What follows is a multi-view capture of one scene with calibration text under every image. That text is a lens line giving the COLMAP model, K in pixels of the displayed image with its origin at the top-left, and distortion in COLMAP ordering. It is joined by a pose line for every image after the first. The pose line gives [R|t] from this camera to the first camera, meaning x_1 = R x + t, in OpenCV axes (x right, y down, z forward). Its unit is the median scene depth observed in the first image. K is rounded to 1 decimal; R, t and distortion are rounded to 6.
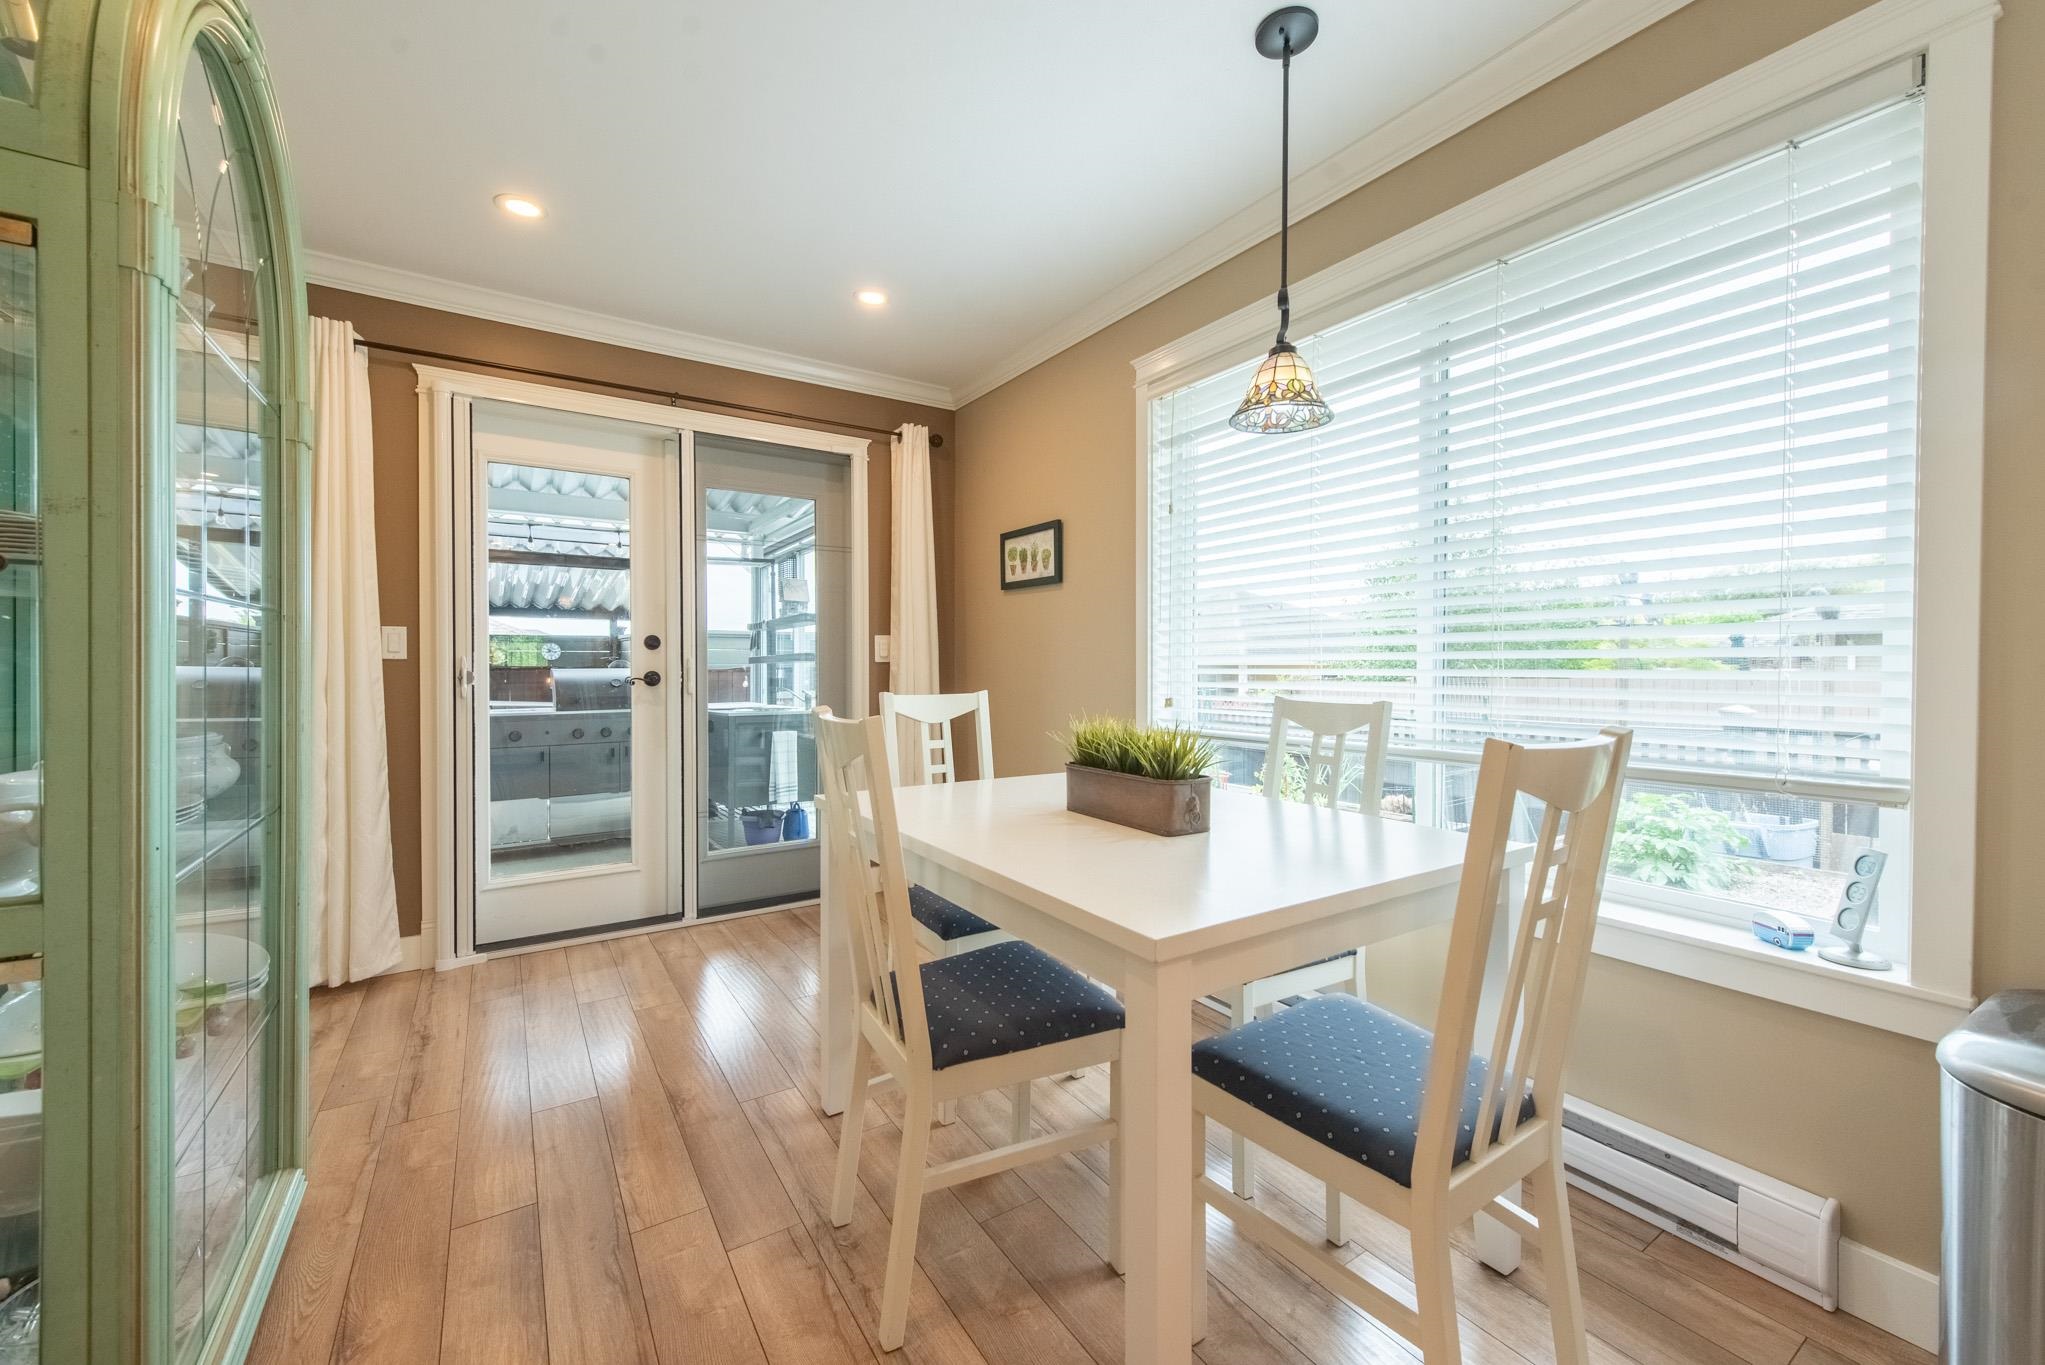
lens RADIAL K [[812.1, 0, 1022.5], [0, 812.1, 682.5], [0, 0, 1]] dist [0.011050, -0.000030]
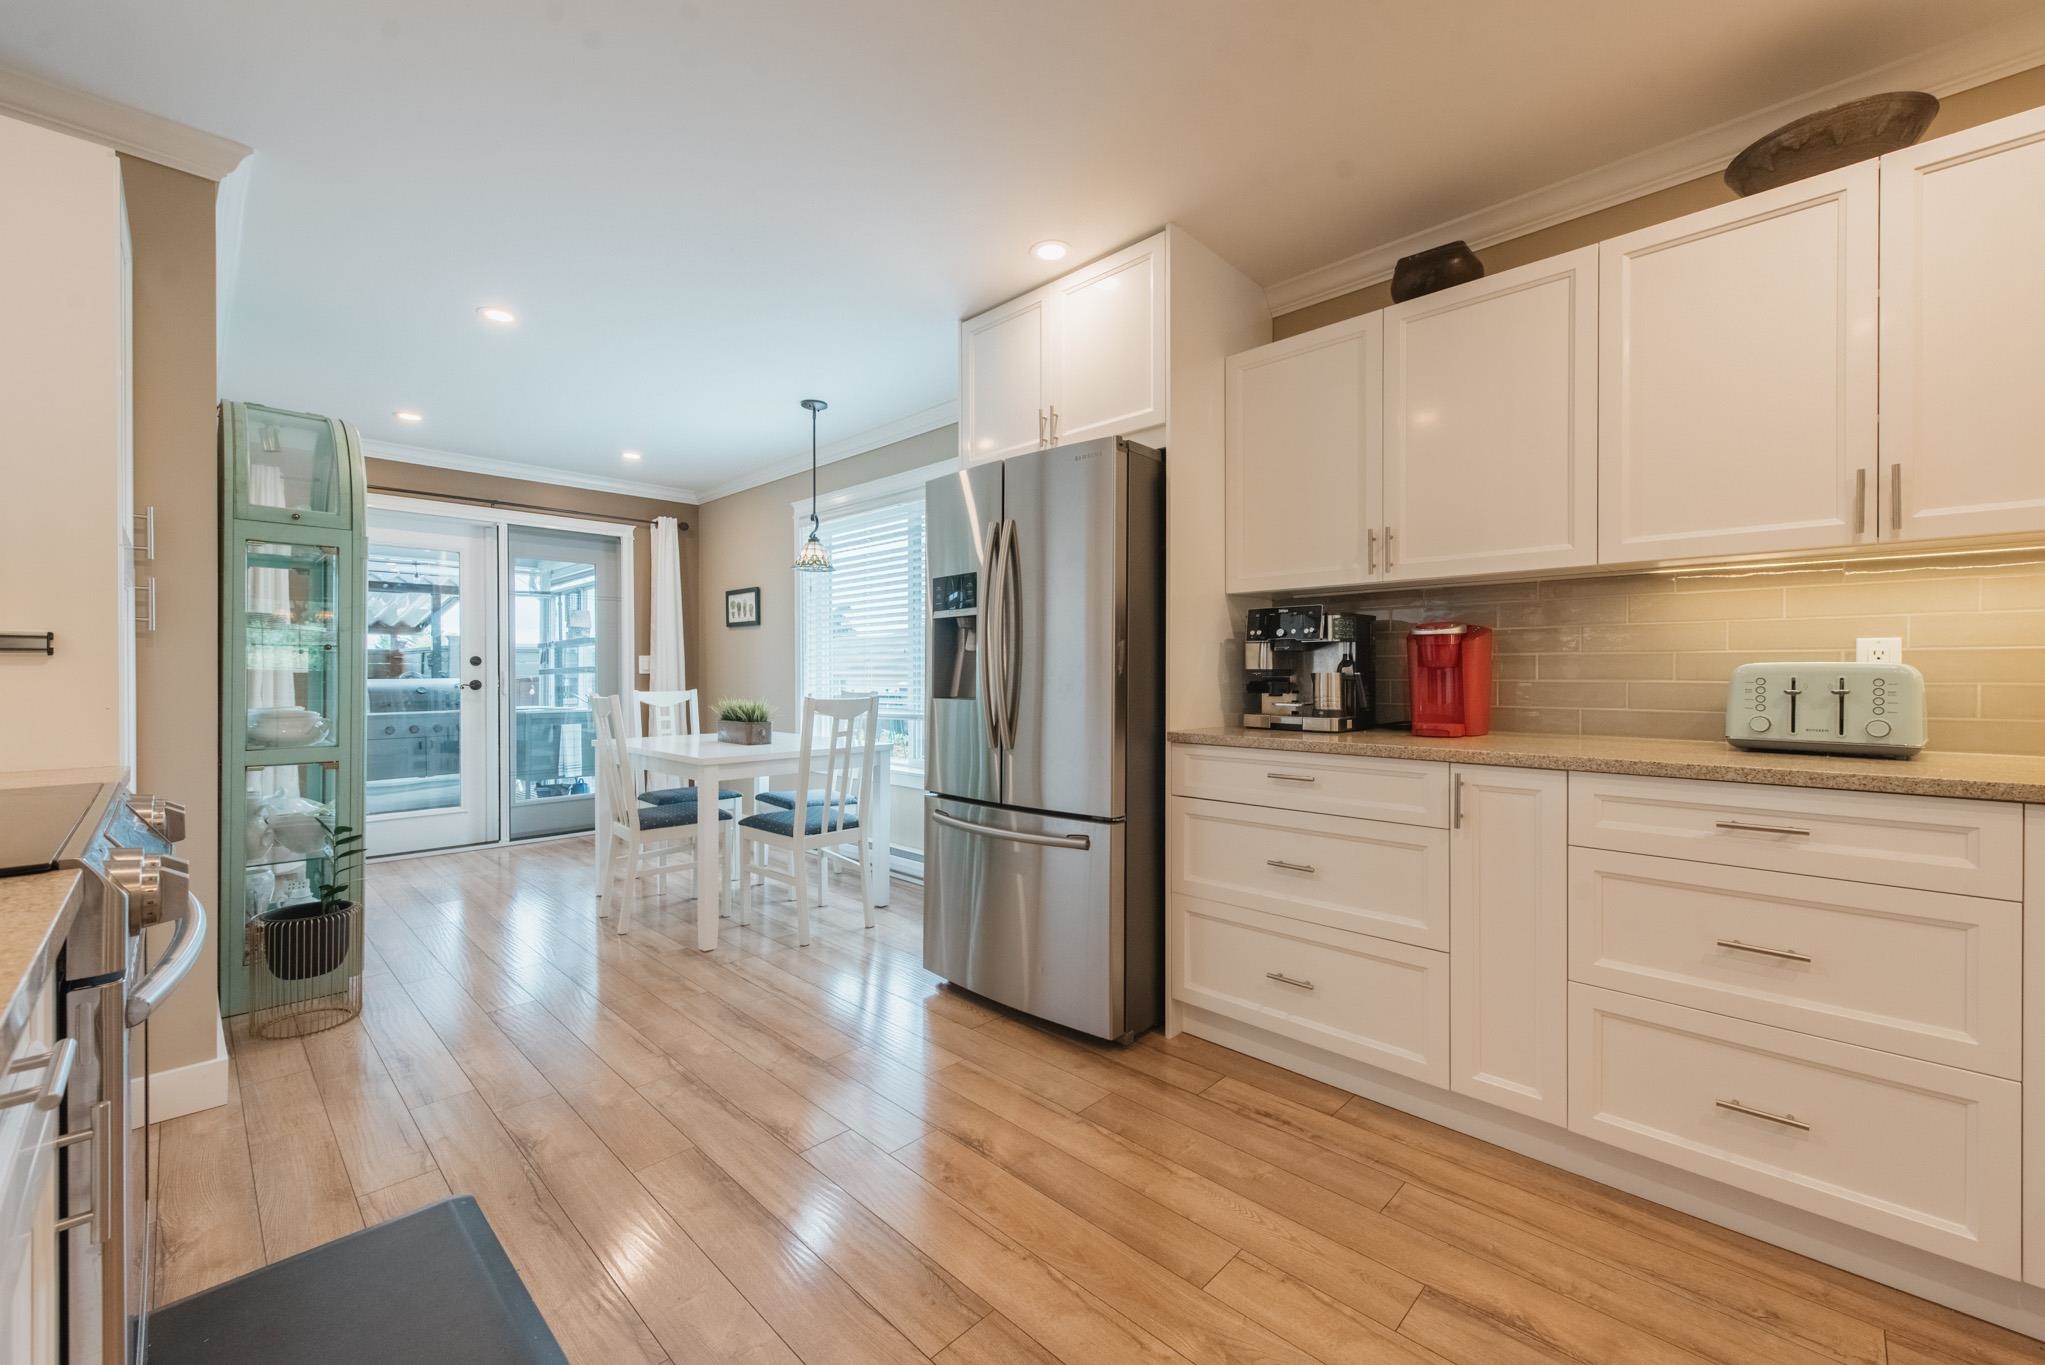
lens RADIAL K [[812.1, 0, 1022.5], [0, 812.1, 682.5], [0, 0, 1]] dist [0.011050, -0.000030]
pose [[0.974055, -0.003772, 0.226278, 0.165479], [0.006697, 0.999904, -0.012159, 0.013996], [-0.226211, 0.013359, 0.973987, -0.613152]]
